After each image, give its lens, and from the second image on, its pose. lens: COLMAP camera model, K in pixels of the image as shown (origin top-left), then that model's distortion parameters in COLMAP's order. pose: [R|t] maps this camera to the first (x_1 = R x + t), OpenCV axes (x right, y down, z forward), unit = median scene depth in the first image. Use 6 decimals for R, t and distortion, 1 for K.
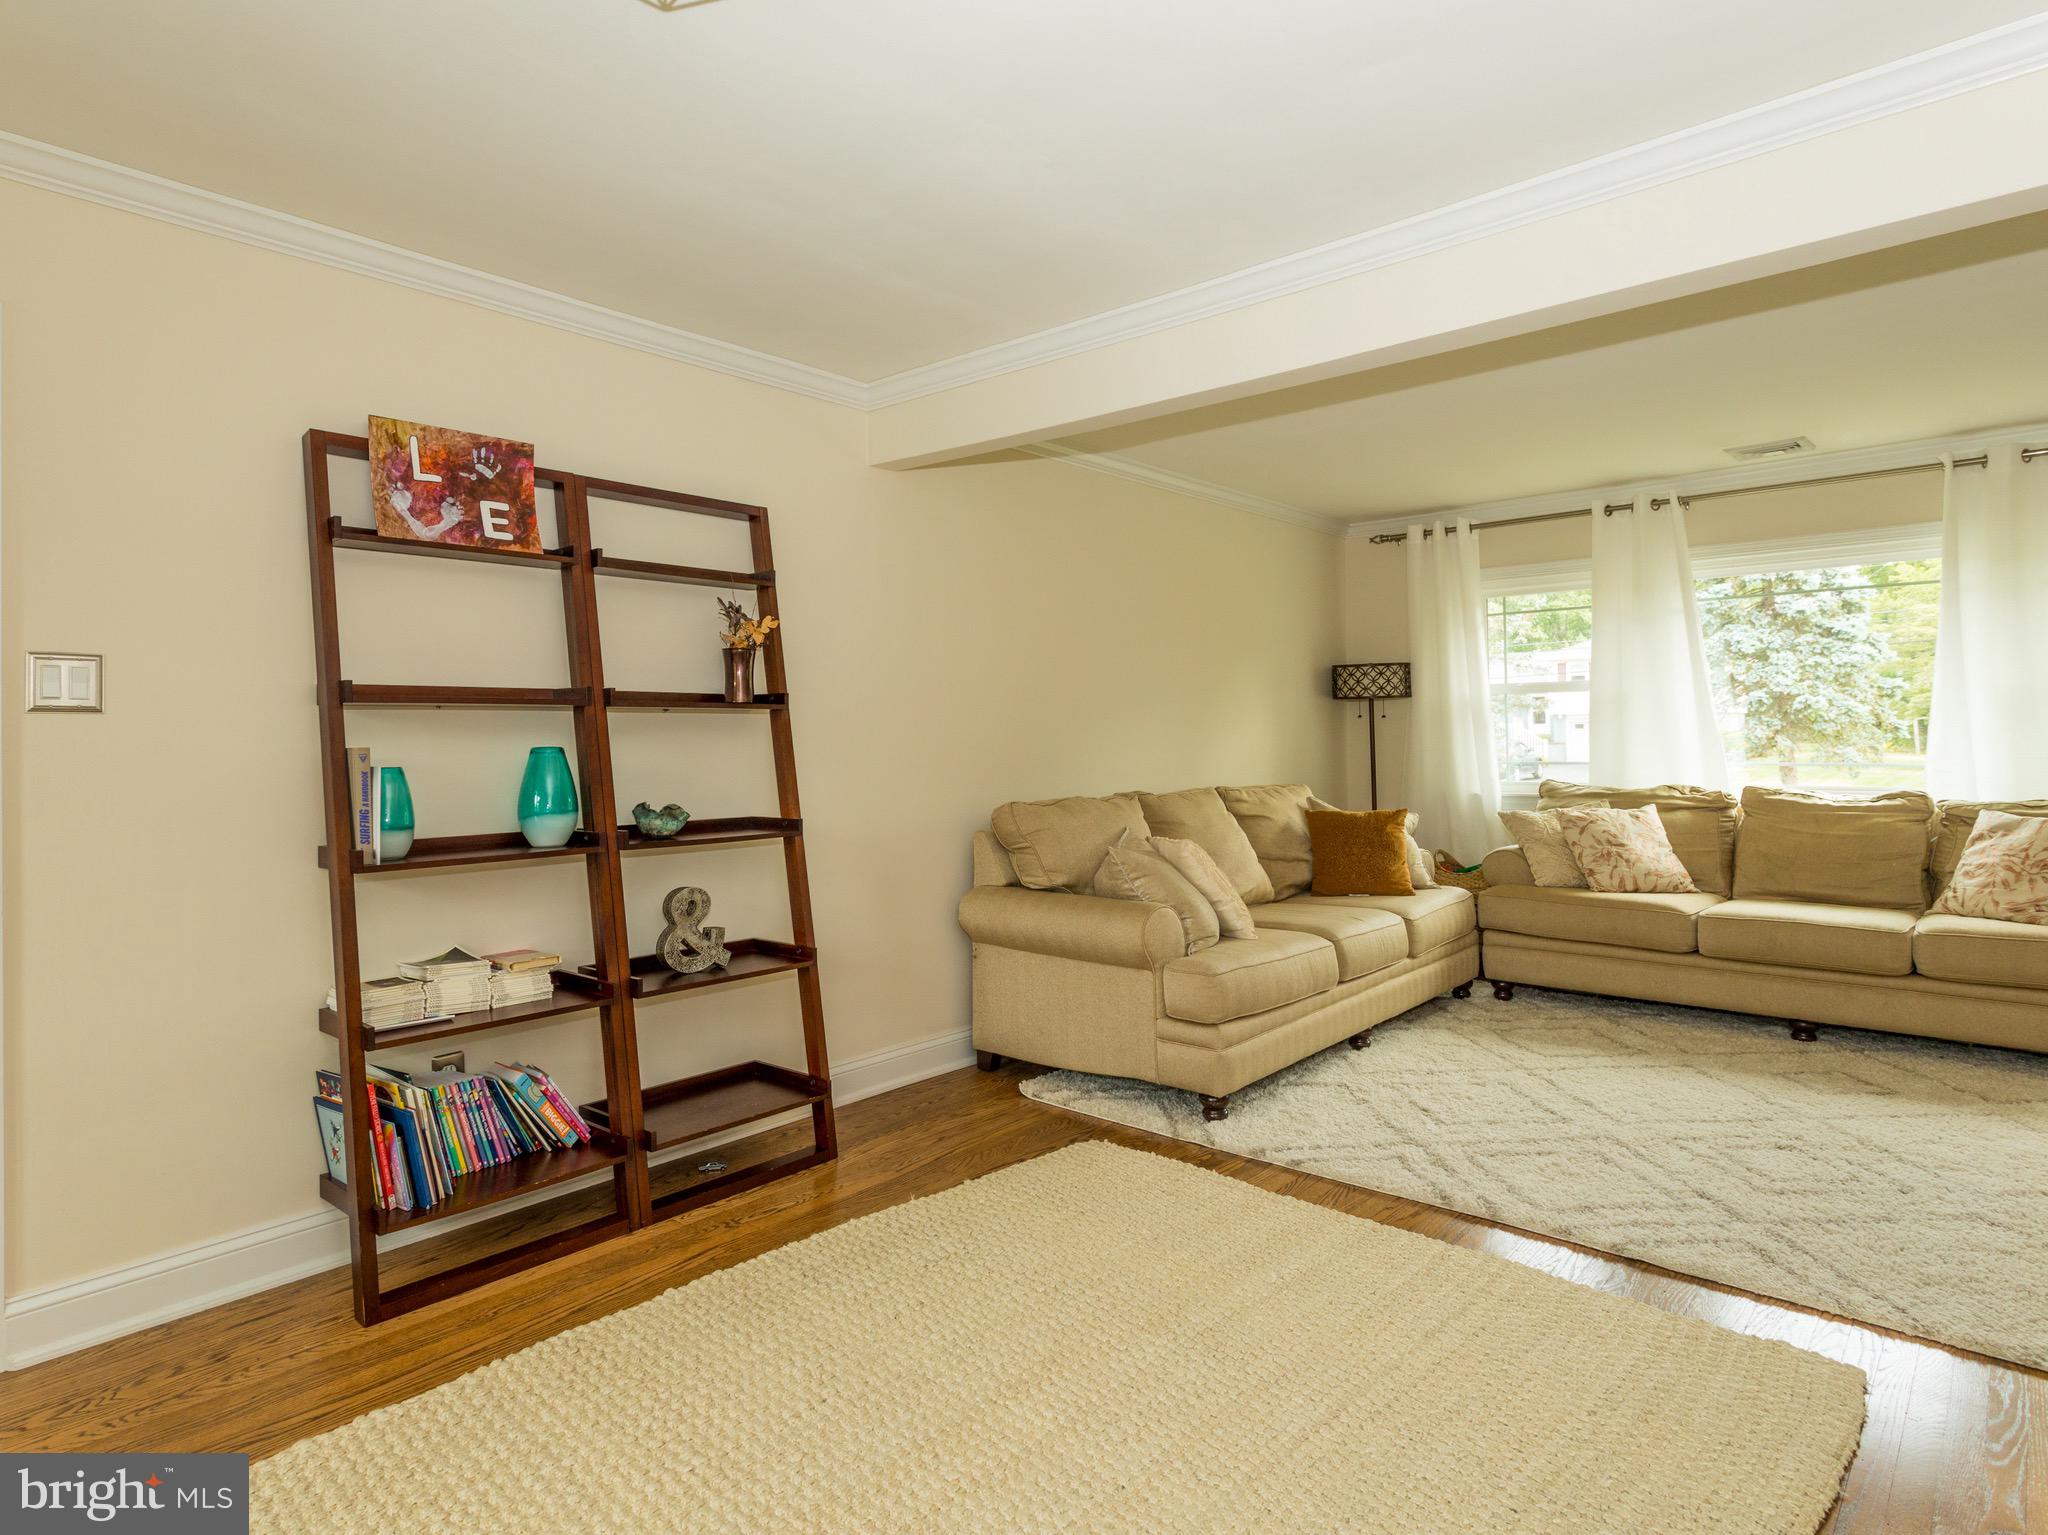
lens RADIAL K [[1141.5, 0, 953.8], [0, 1141.5, 736.7], [0, 0, 1]] dist [0.001584, -0.000178]
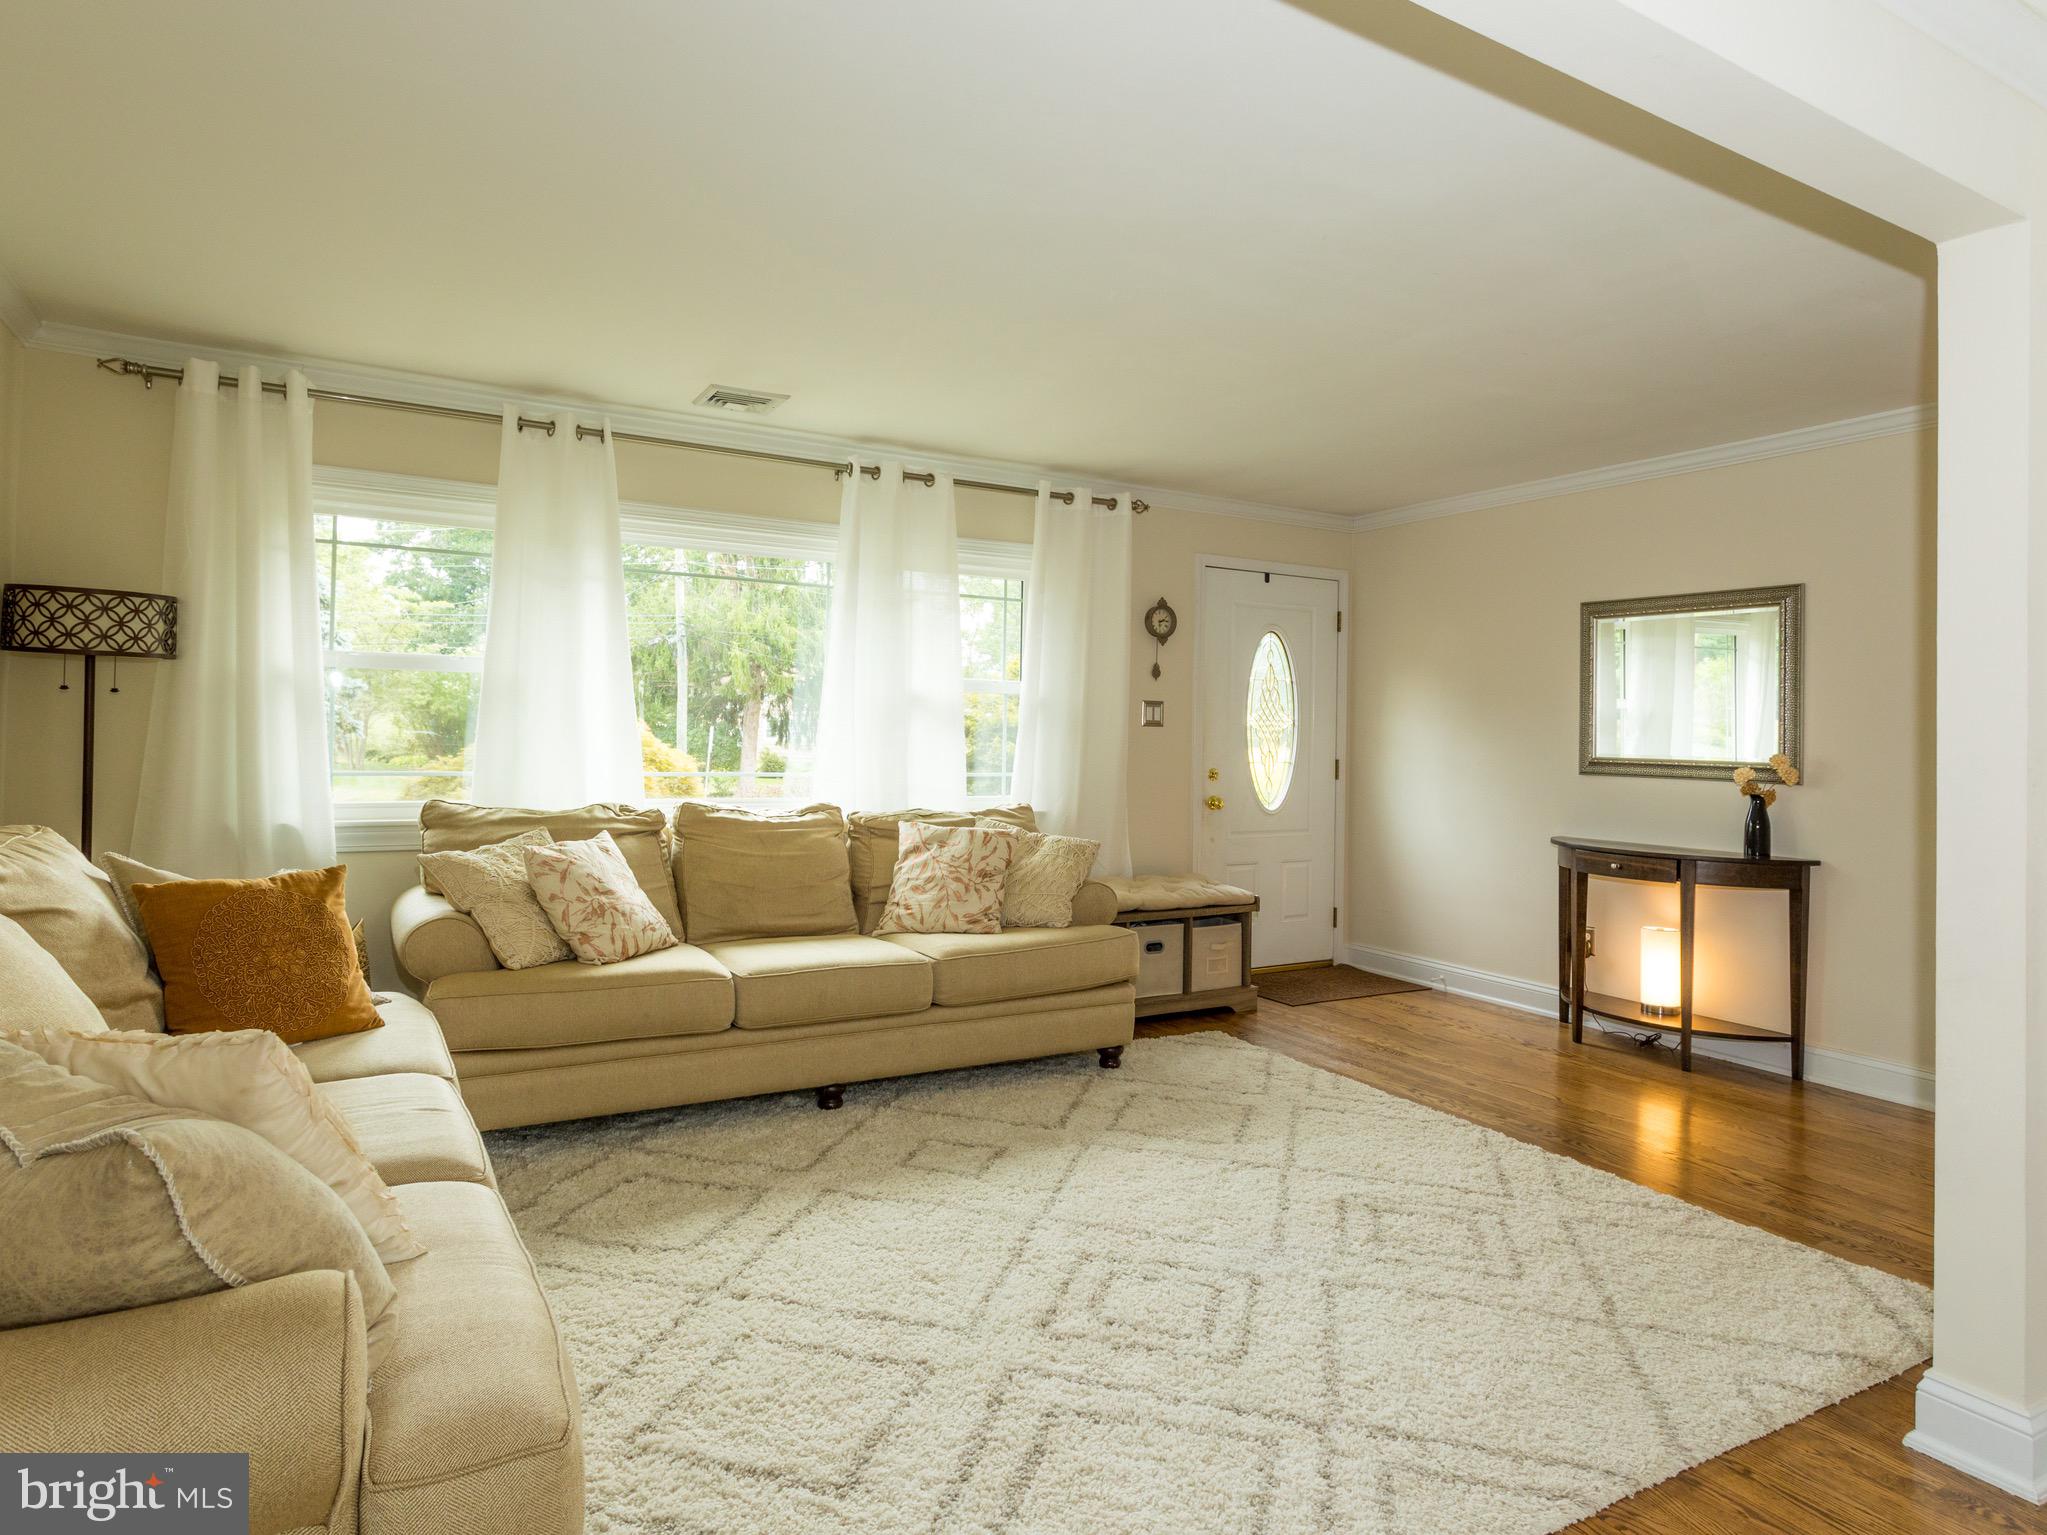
lens RADIAL K [[1182.5, 0, 1015.6], [0, 1182.5, 722.8], [0, 0, 1]] dist [0.000260, 0.001228]
pose [[0.283095, 0.031770, 0.958565, -0.064033], [-0.025658, 0.999344, -0.025544, 0.002087], [-0.958749, -0.017364, 0.283725, 0.658509]]
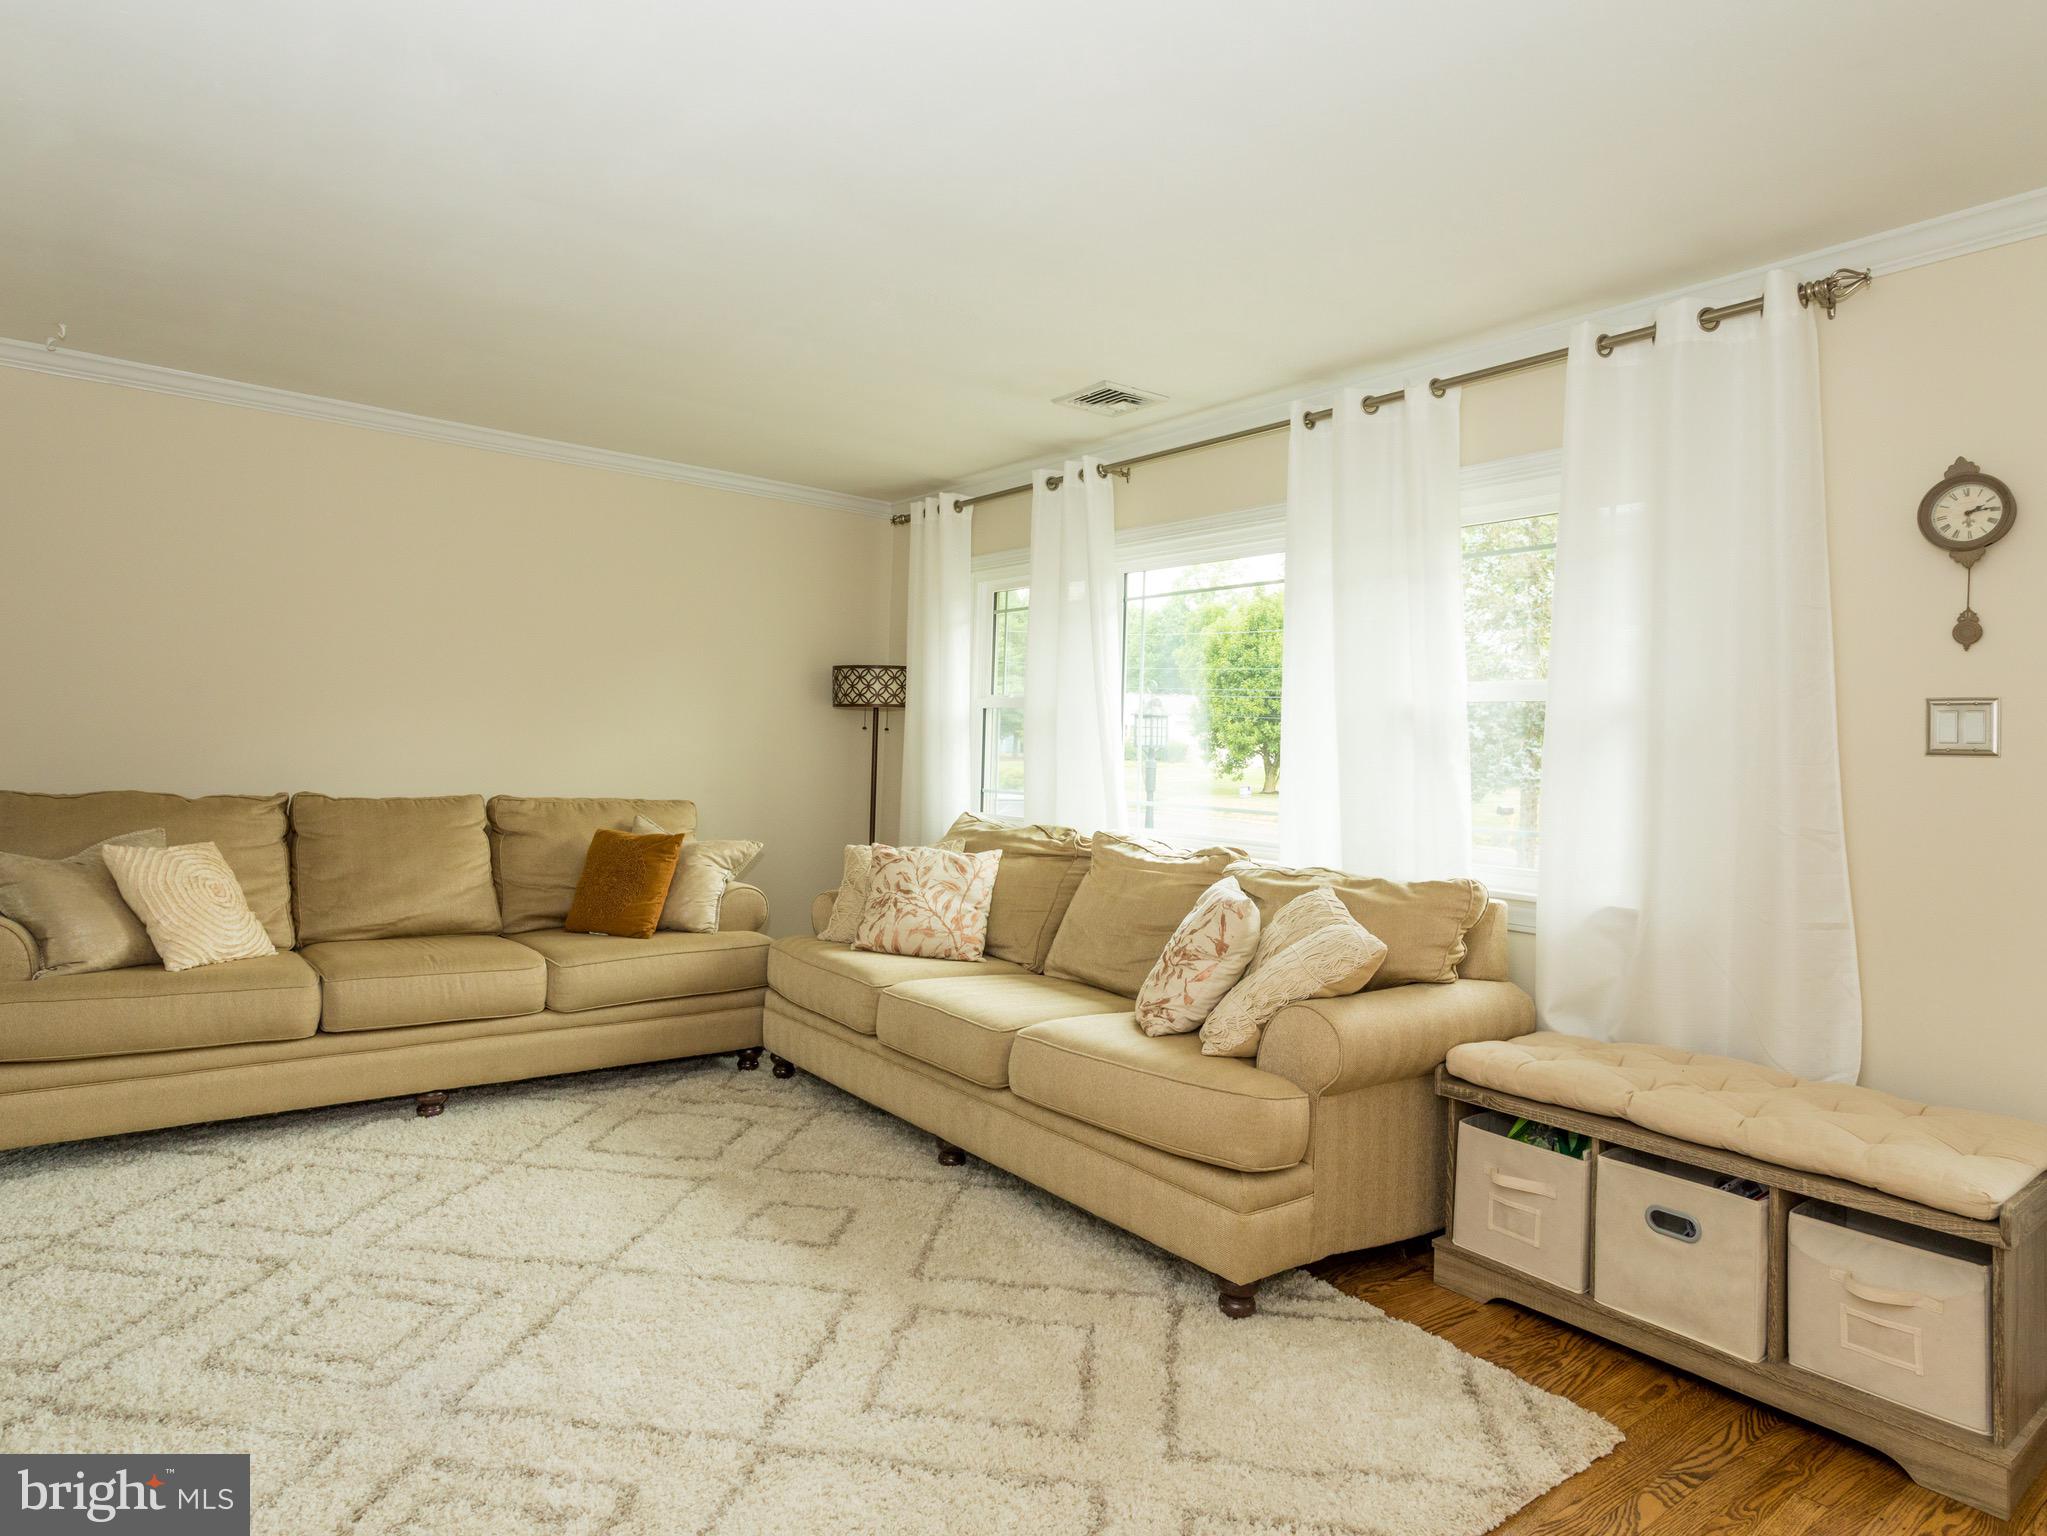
lens RADIAL K [[1182.5, 0, 1015.6], [0, 1182.5, 723.3], [0, 0, 1]] dist [0.000260, 0.001228]
pose [[0.987516, 0.047142, -0.150302, 0.933978], [-0.050749, 0.998506, -0.020253, -0.013964], [0.149123, 0.027628, 0.988433, 0.227969]]
